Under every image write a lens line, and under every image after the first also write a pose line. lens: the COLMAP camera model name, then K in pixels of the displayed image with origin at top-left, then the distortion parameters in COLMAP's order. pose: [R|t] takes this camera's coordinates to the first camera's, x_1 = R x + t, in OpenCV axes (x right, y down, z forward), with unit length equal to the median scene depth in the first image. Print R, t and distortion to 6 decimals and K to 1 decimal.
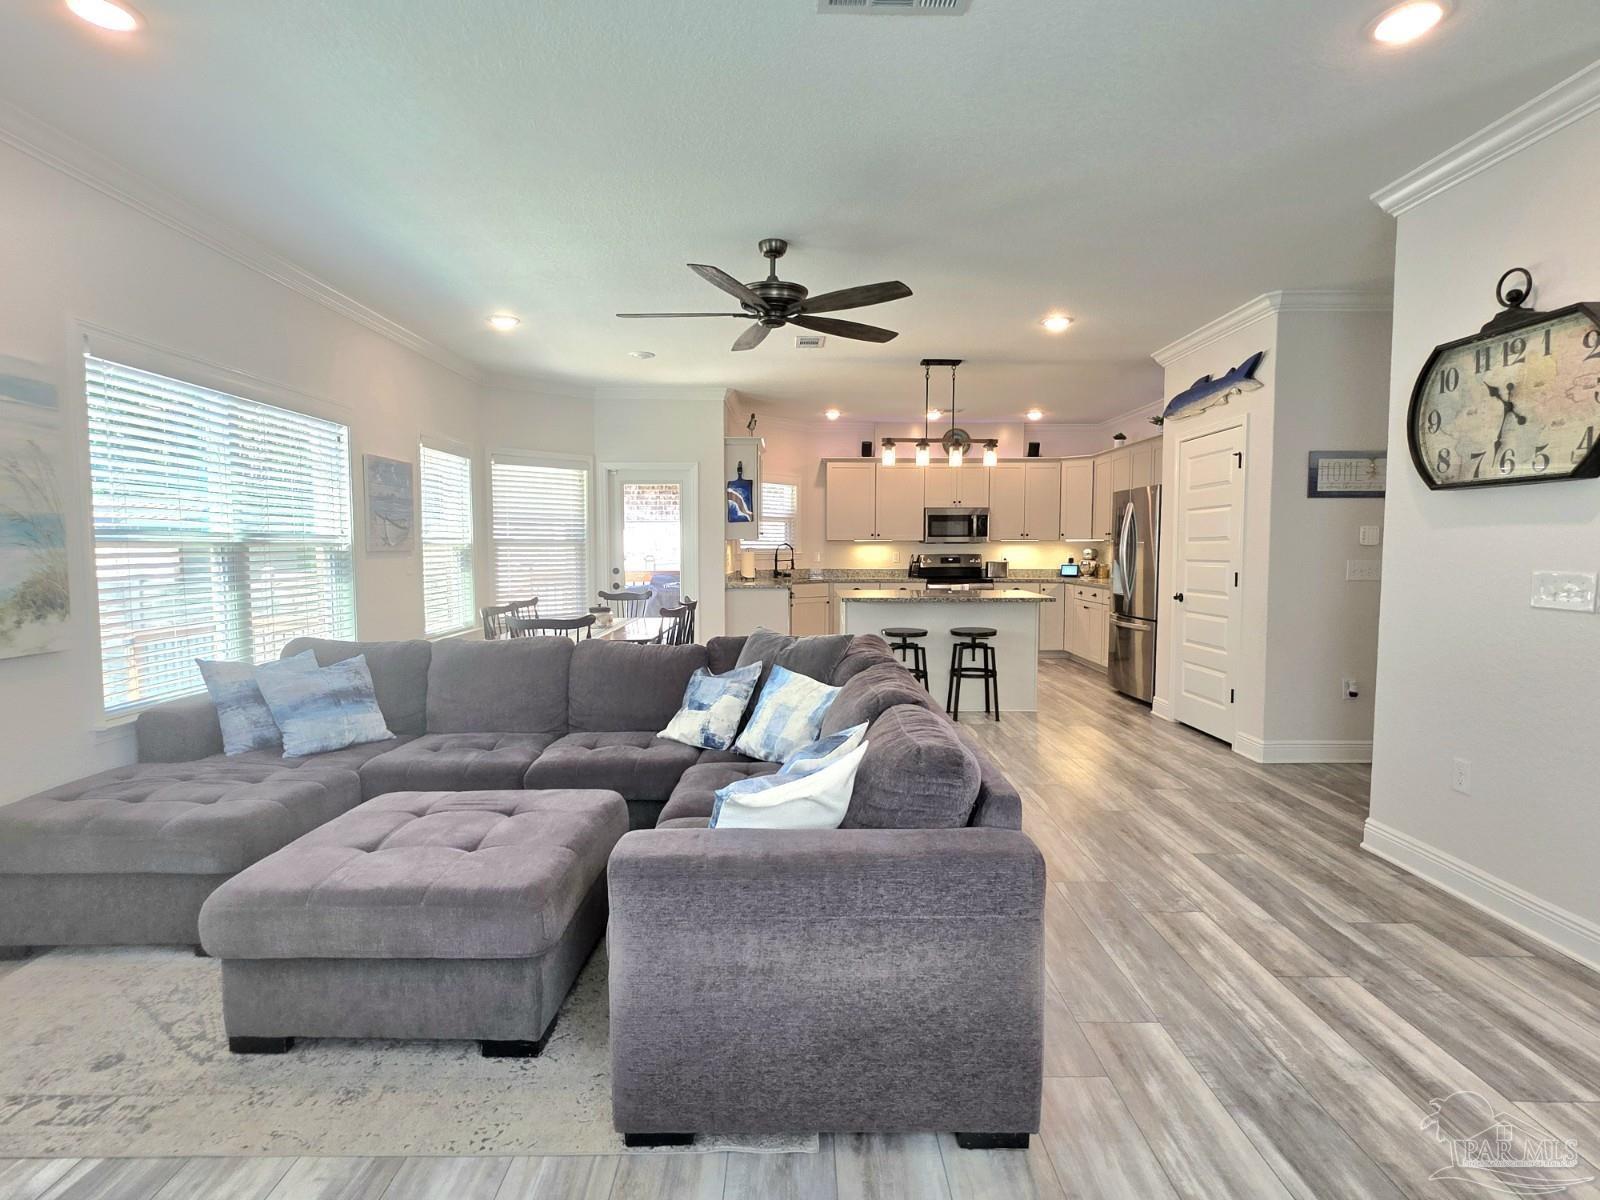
lens RADIAL K [[814.6, 0, 799.7], [0, 814.6, 598.1], [0, 0, 1]] dist [0.005612, 0.000318]
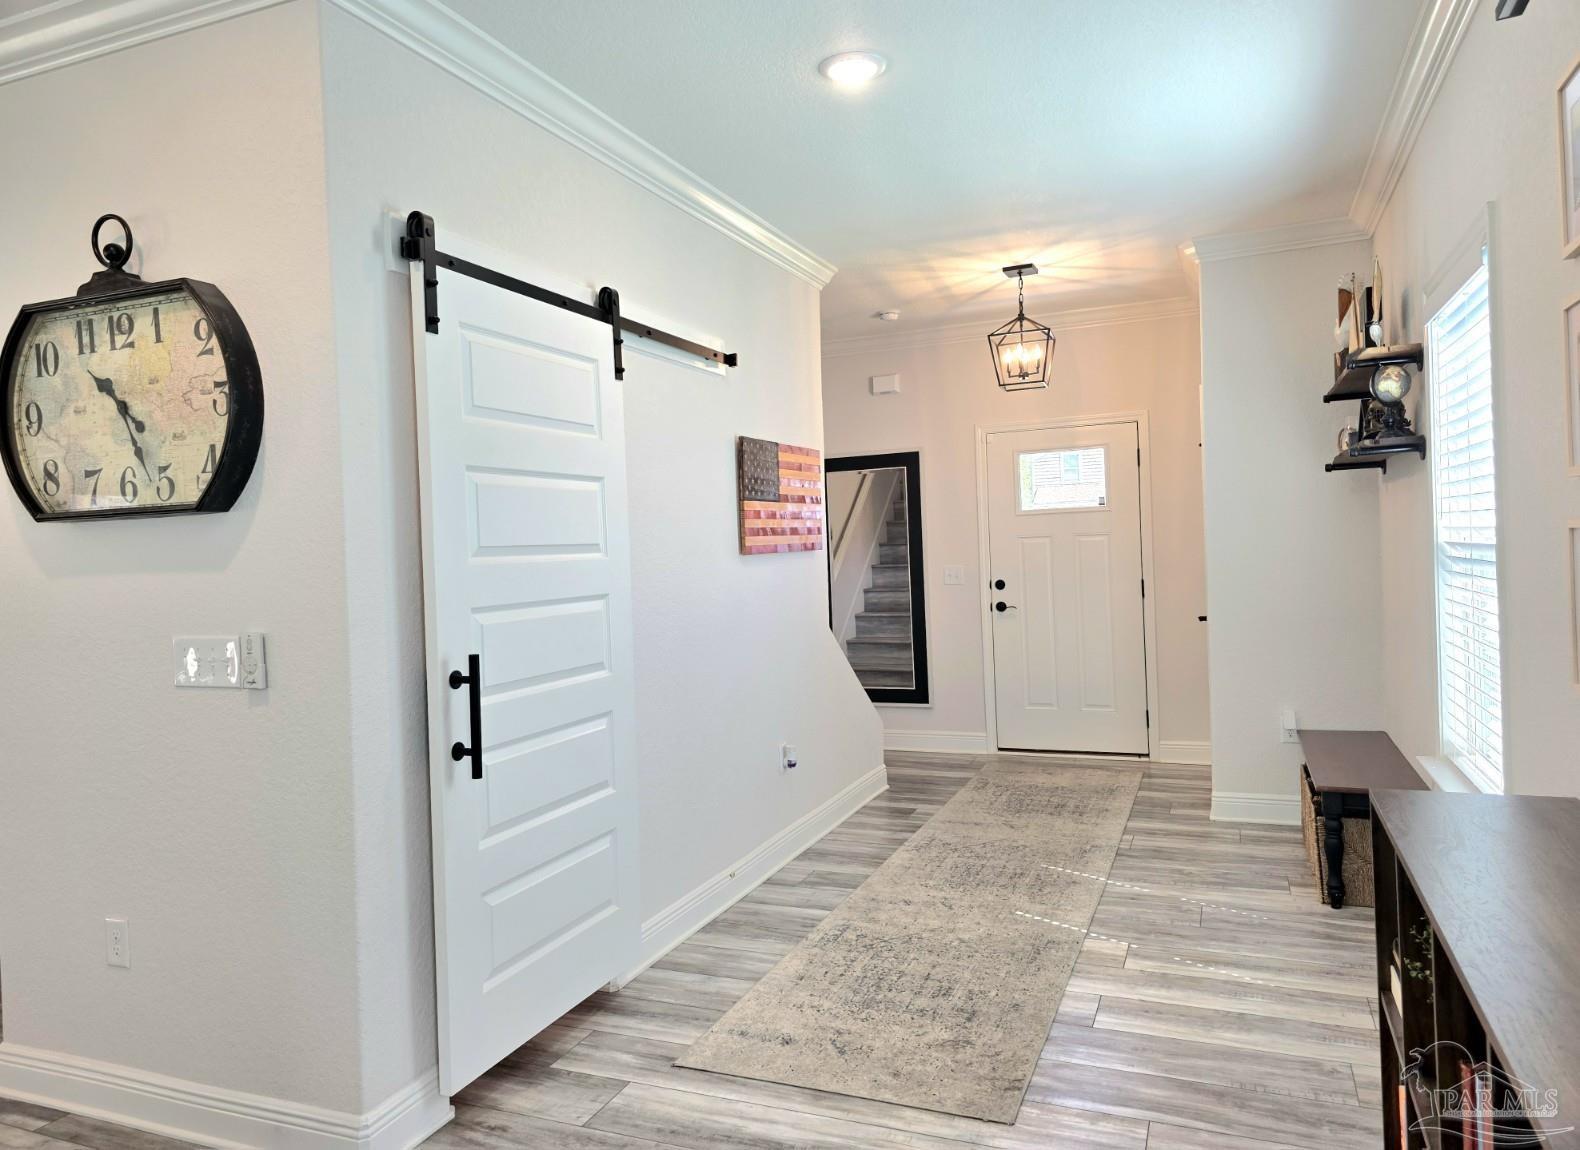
lens RADIAL K [[1060.2, 0, 787.1], [0, 1060.2, 564.4], [0, 0, 1]] dist [0.017519, -0.002643]
pose [[0.389969, -0.030982, 0.920307, 0.198869], [0.097083, 0.995247, -0.007633, -0.030406], [-0.915696, 0.092323, 0.391123, 0.106634]]
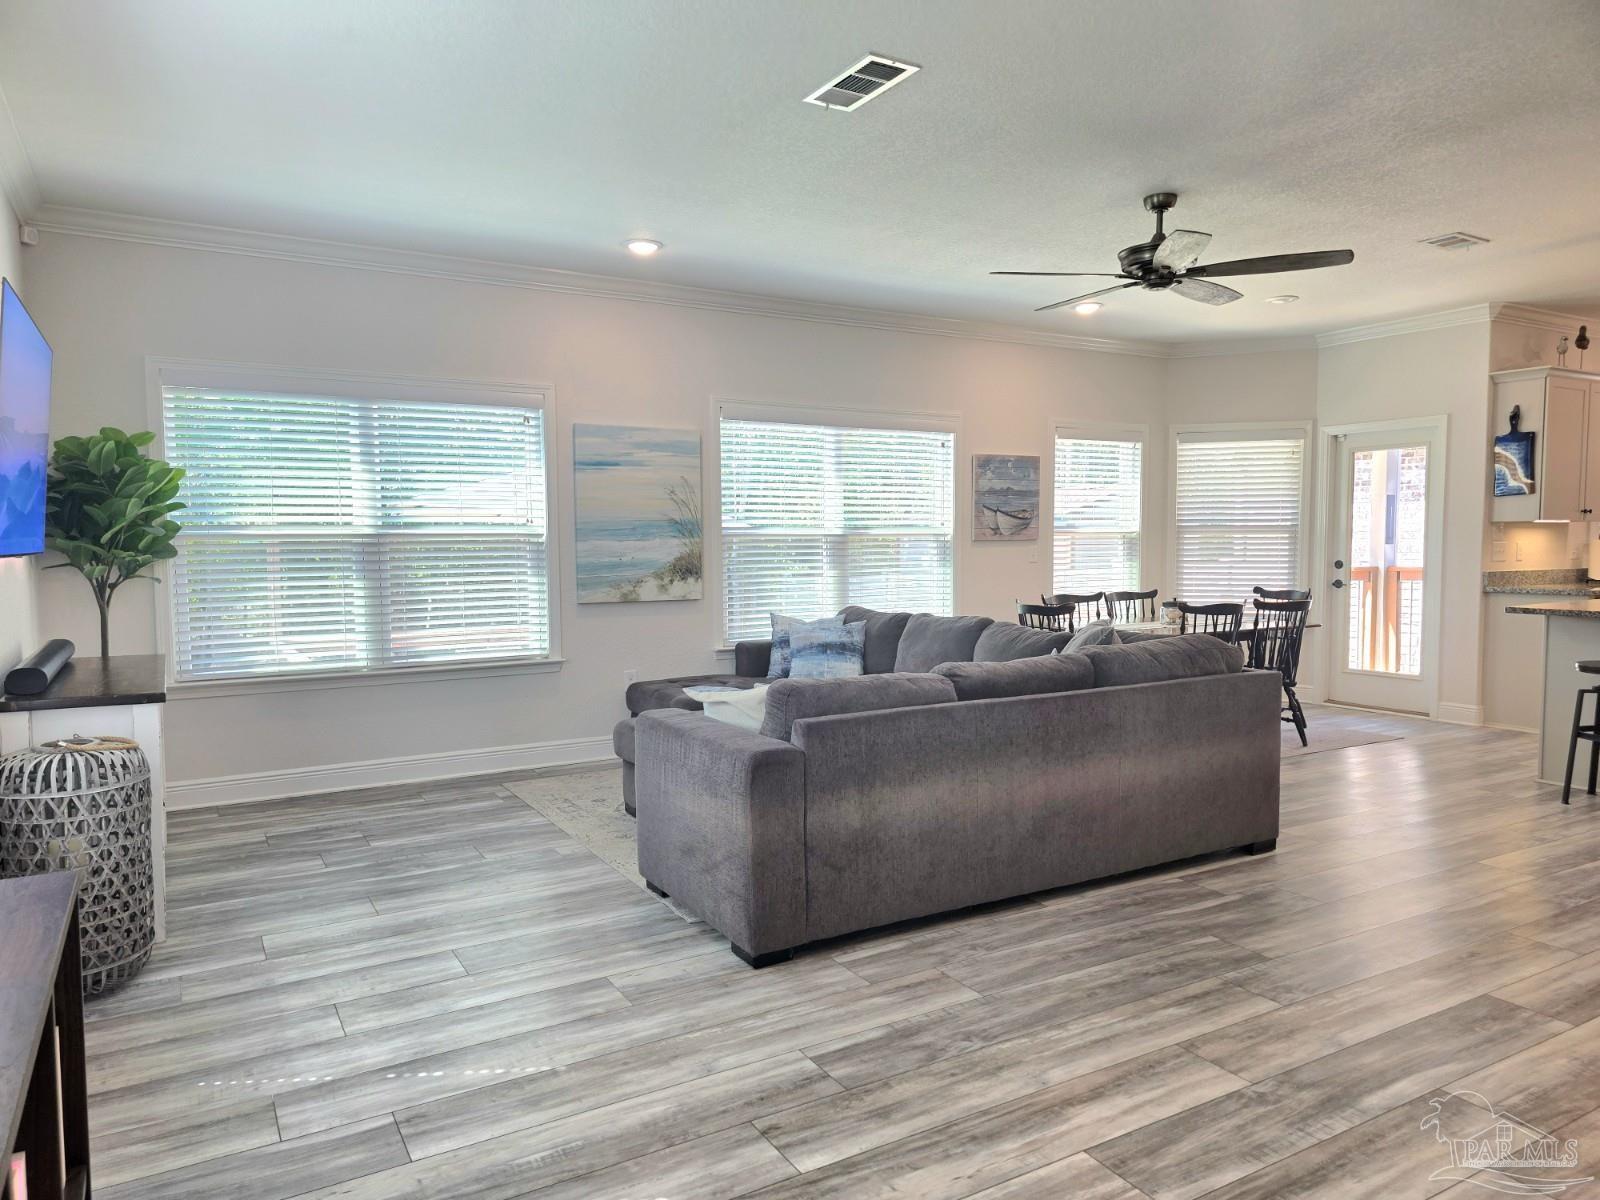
lens RADIAL K [[1076.9, 0, 793.3], [0, 1076.9, 613.0], [0, 0, 1]] dist [0.042010, -0.026463]
pose [[0.490137, 0.055392, -0.869883, 0.989578], [-0.048752, 0.998159, 0.036090, 0.002067], [0.870281, 0.024719, 0.491935, 0.076123]]
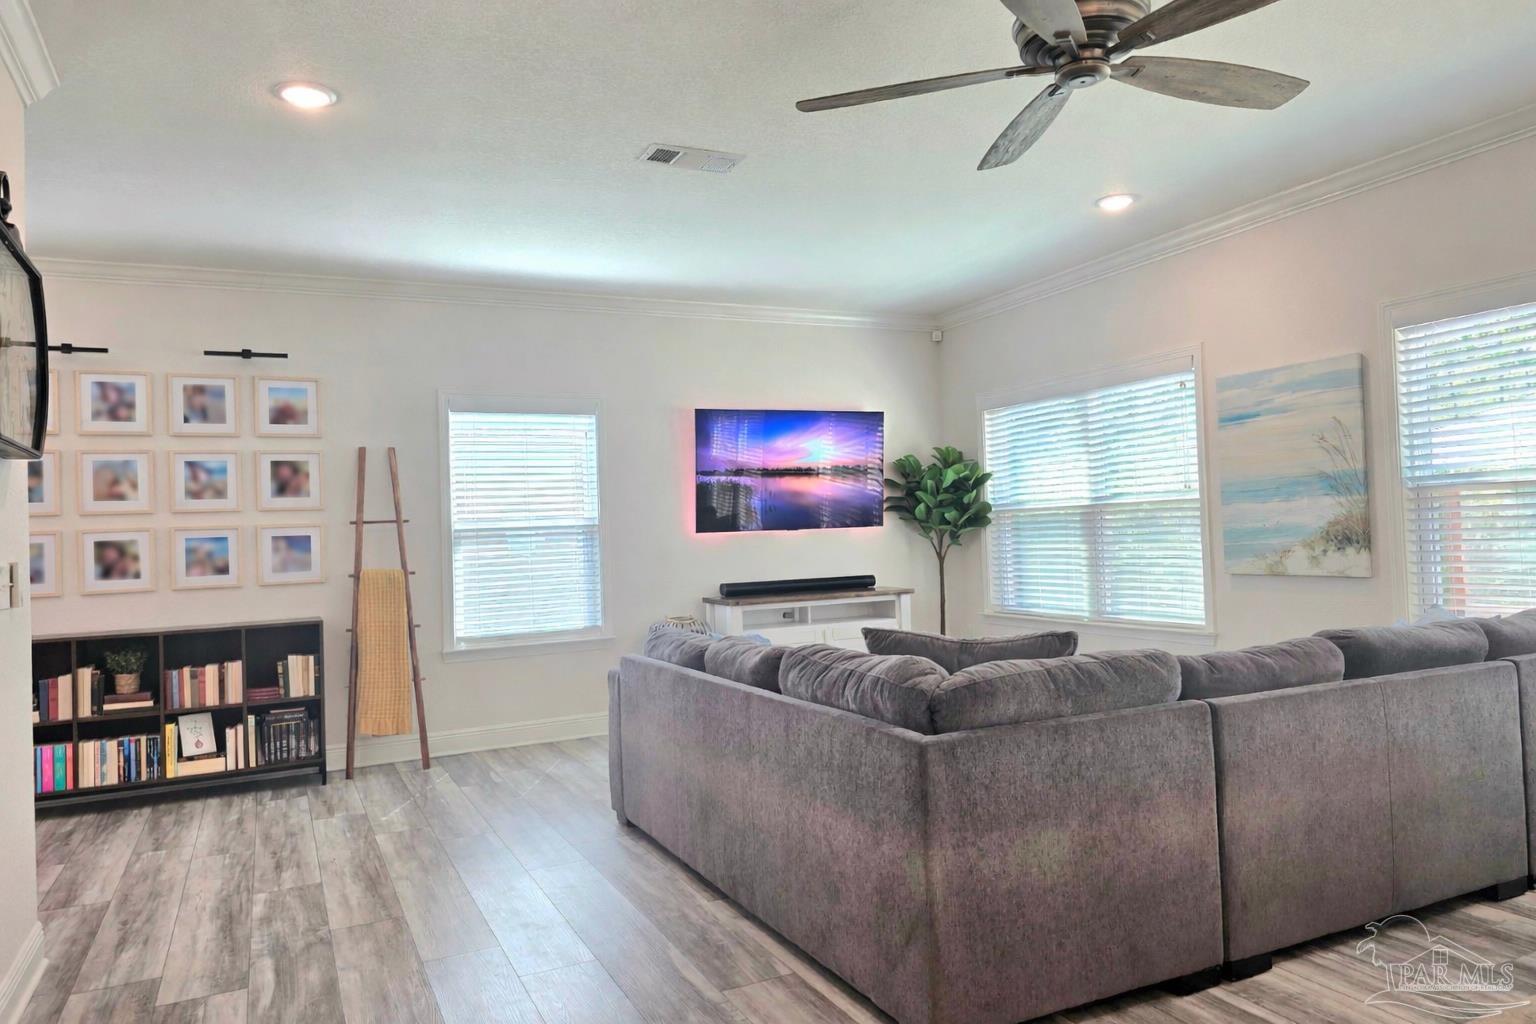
lens RADIAL K [[1031.4, 0, 757.0], [0, 1031.4, 508.2], [0, 0, 1]] dist [0.037031, -0.003921]
pose [[-0.907896, 0.023960, -0.418510, 0.537707], [0.010103, 0.999326, 0.035295, -0.095250], [0.419074, 0.027817, -0.907526, 1.820877]]
